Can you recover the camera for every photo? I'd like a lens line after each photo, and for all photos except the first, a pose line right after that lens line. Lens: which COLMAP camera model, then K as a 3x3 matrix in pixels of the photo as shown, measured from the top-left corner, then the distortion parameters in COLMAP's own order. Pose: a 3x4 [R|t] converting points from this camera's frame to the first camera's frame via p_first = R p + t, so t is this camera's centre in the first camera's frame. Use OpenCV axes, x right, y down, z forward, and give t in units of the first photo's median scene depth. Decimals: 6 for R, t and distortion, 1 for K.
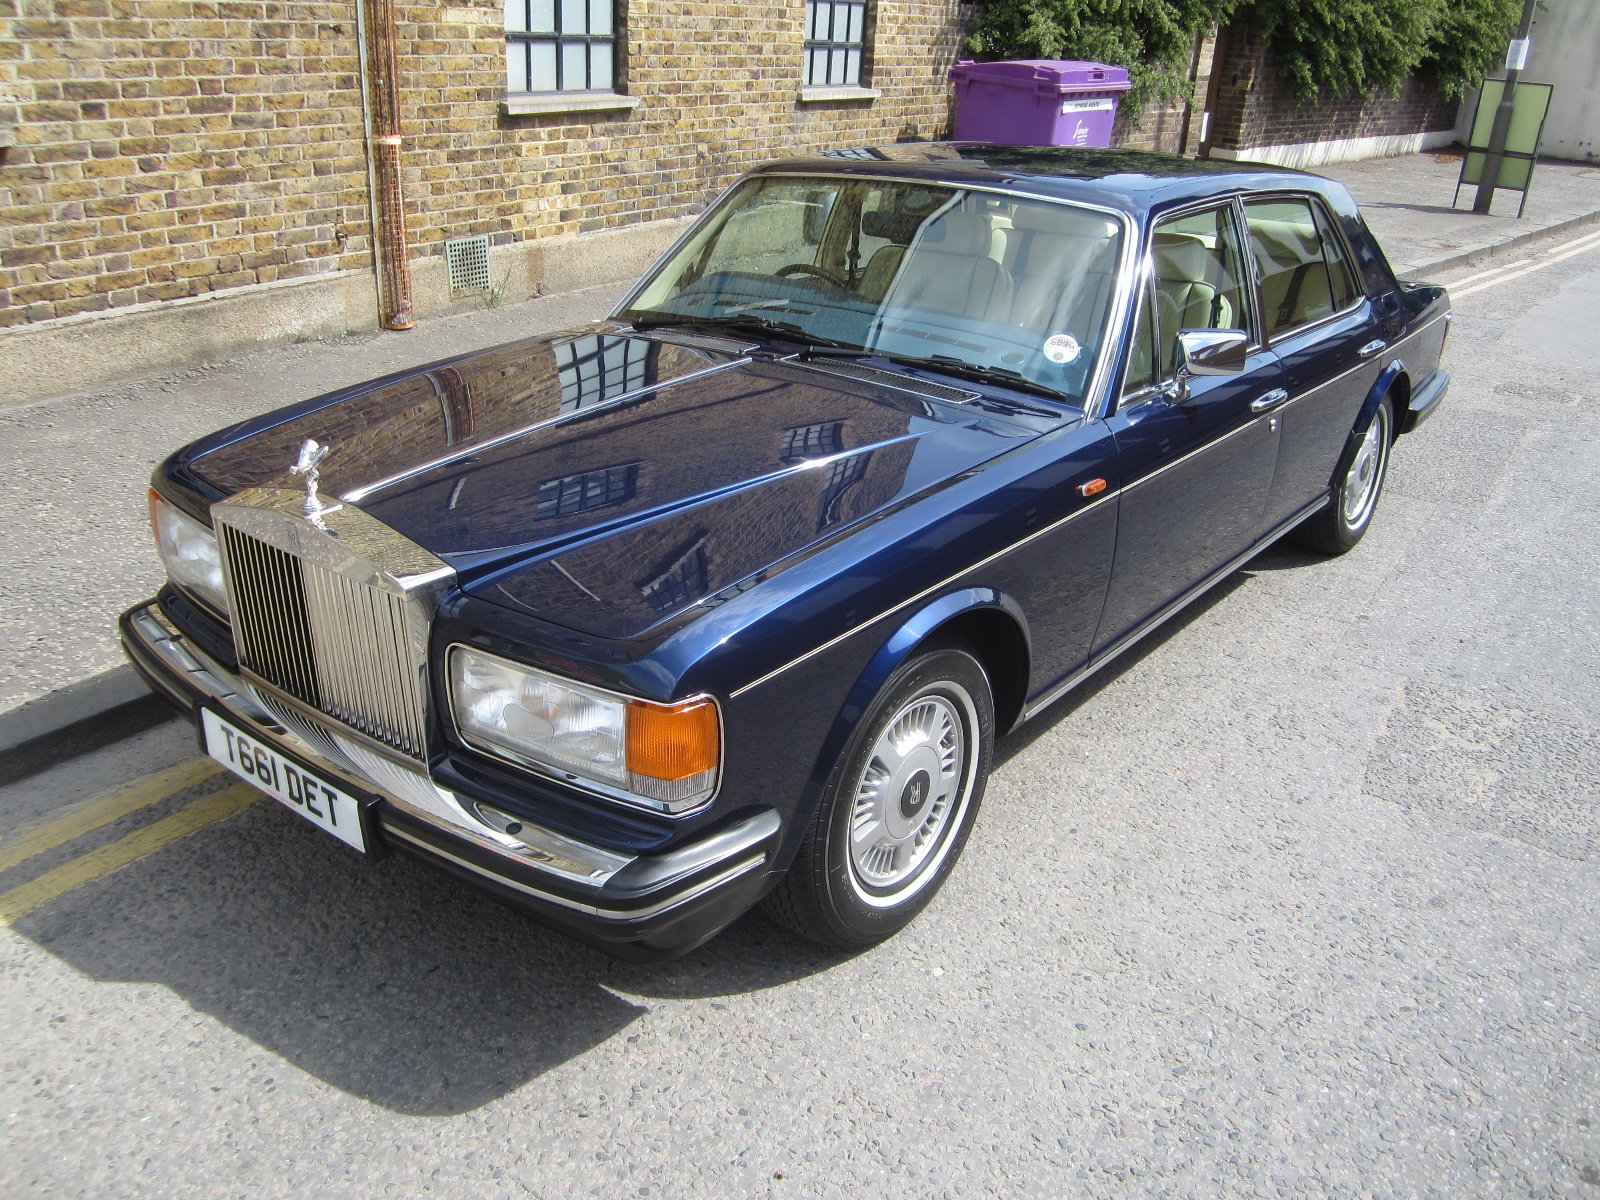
lens RADIAL K [[1323.2, 0, 800.5], [0, 1323.2, 594.9], [0, 0, 1]] dist [-0.054592, 0.016554]
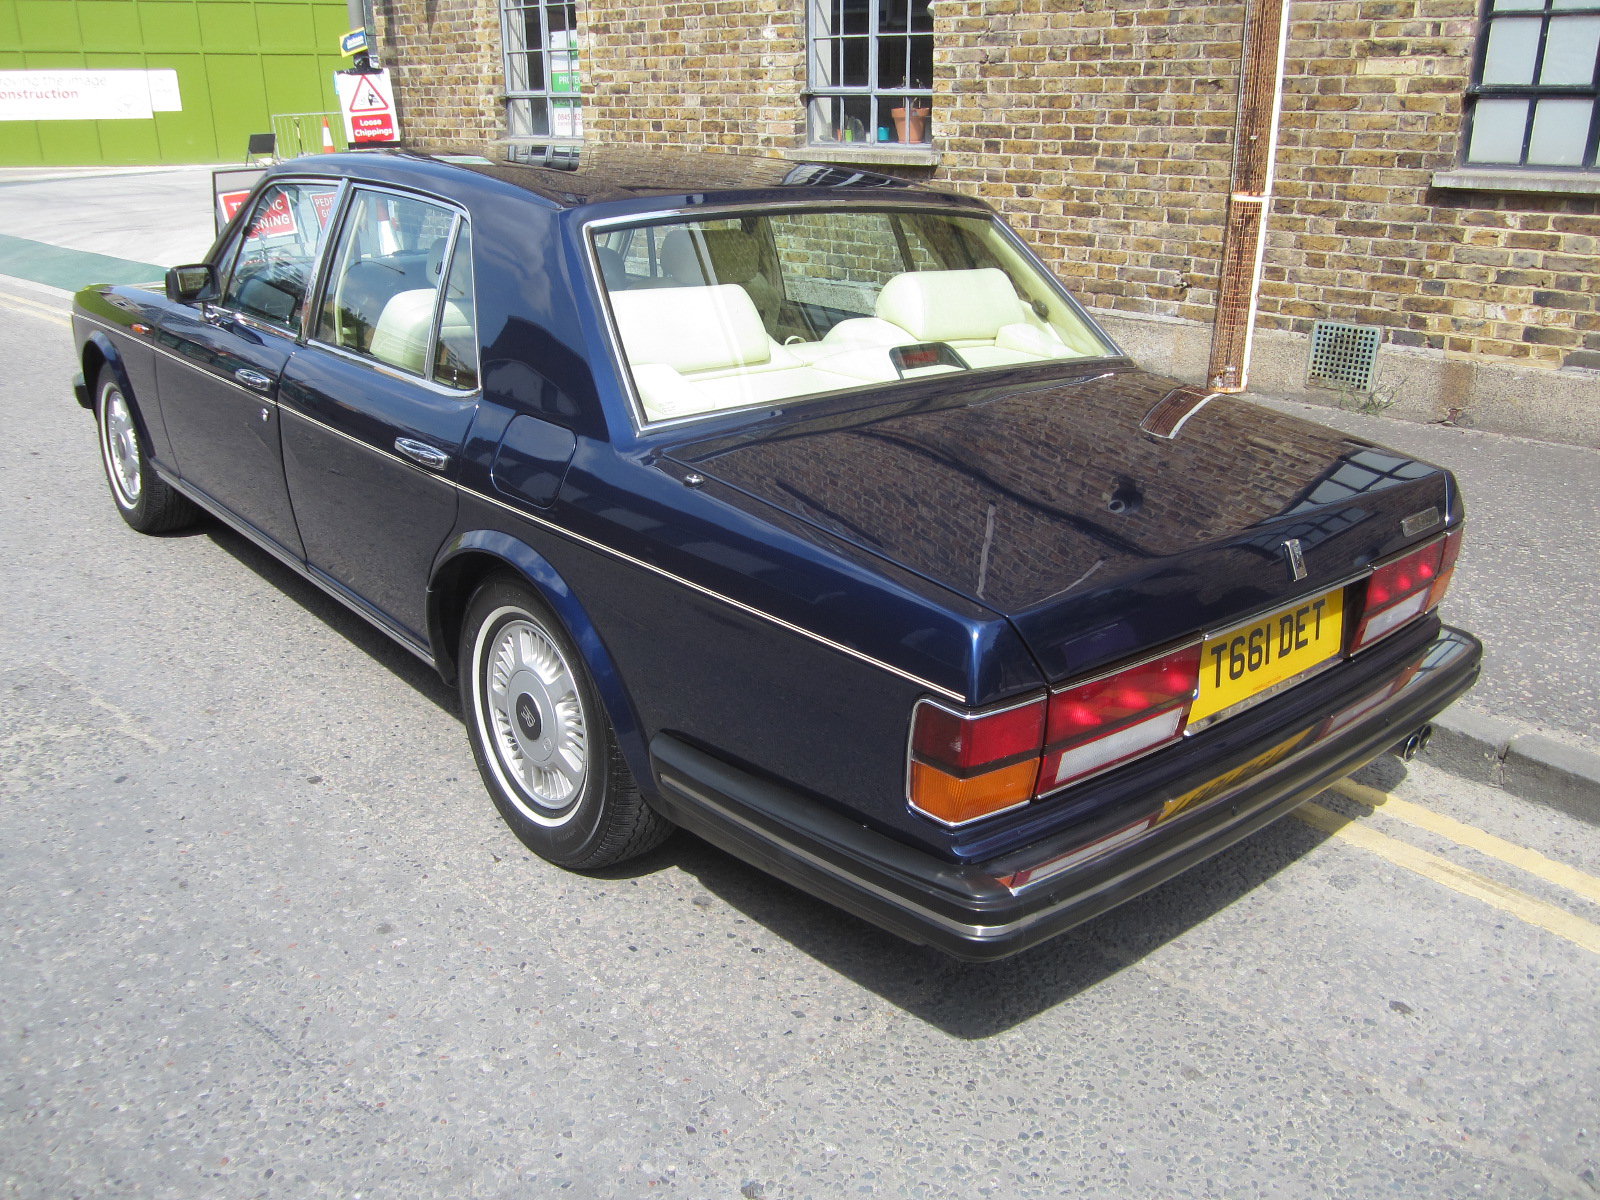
lens RADIAL K [[1323.2, 0, 785.8], [0, 1323.2, 591.6], [0, 0, 1]] dist [-0.054592, 0.016554]
pose [[-0.194974, 0.300892, -0.933515, 1.334306], [-0.400773, 0.844256, 0.355827, -0.565849], [0.895191, 0.443504, -0.044019, 1.586145]]
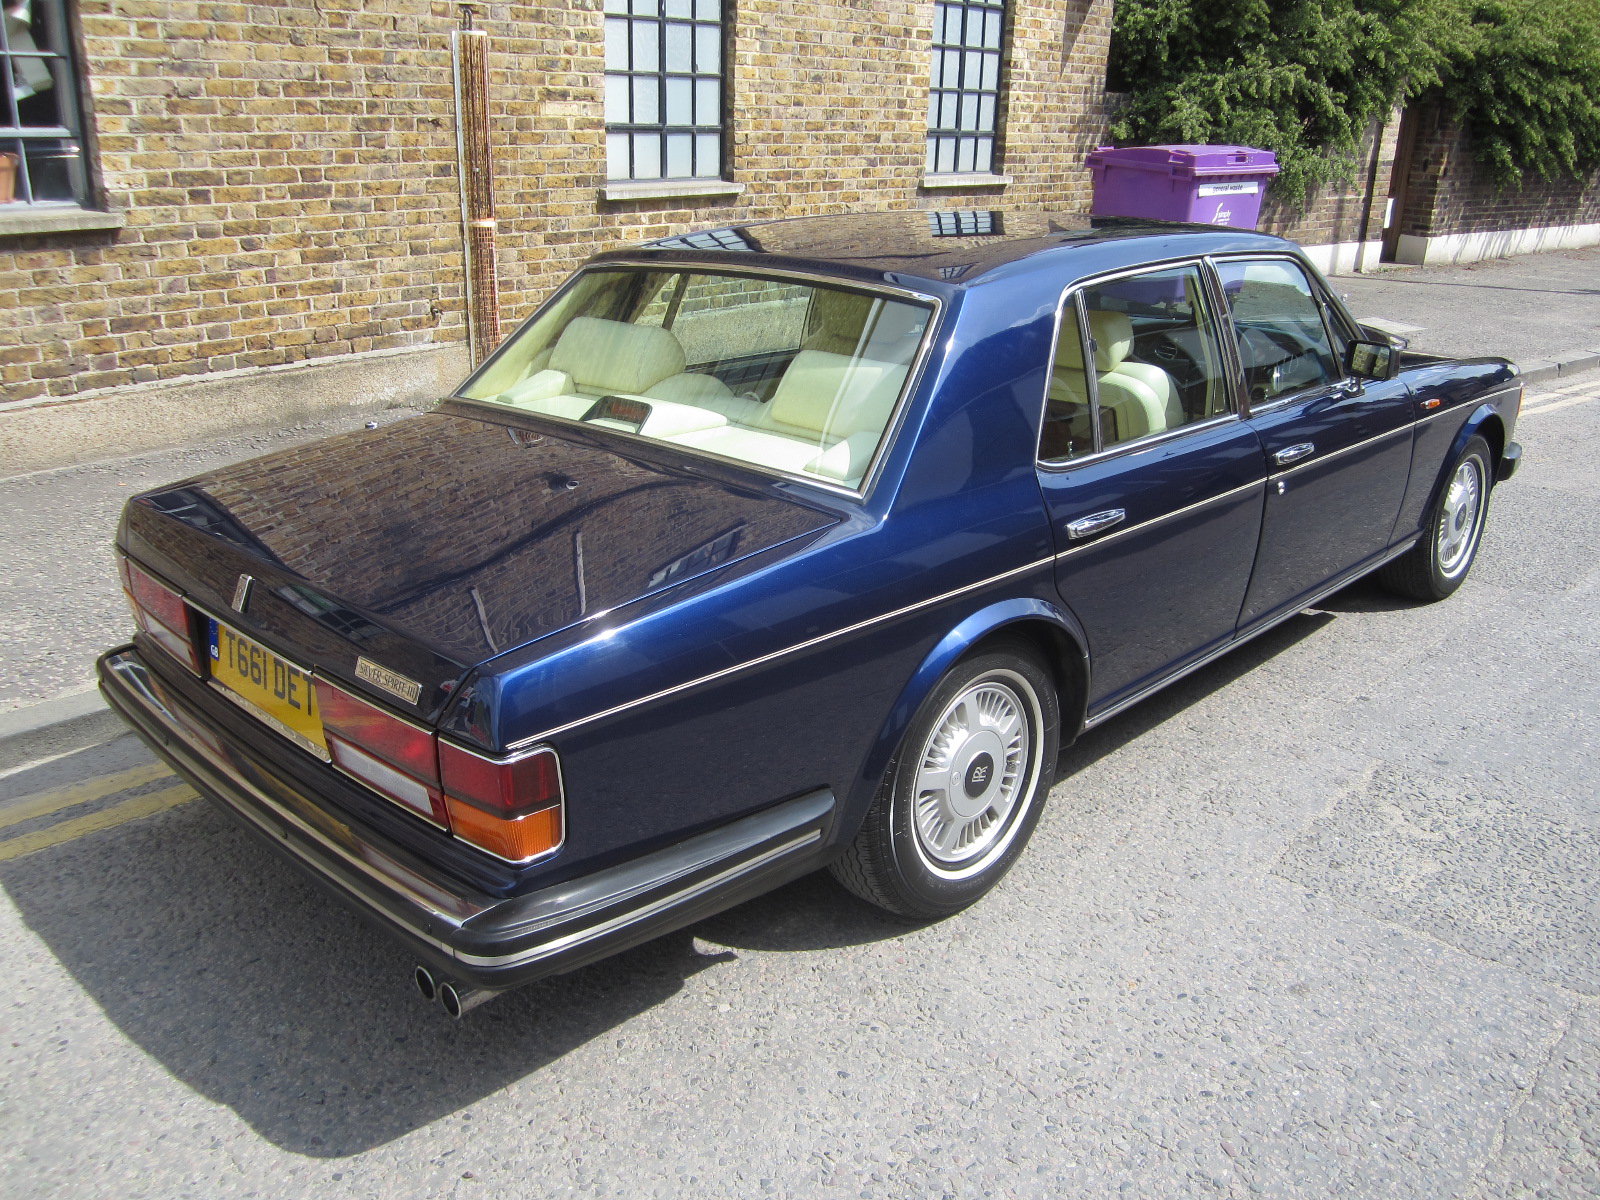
lens RADIAL K [[1323.2, 0, 799.5], [0, 1323.2, 598.5], [0, 0, 1]] dist [-0.054592, 0.016554]
pose [[0.984192, 0.033806, -0.173847, 0.252448], [-0.045735, 0.996832, -0.065077, 0.032364], [0.171096, 0.071999, 0.982620, 0.012949]]
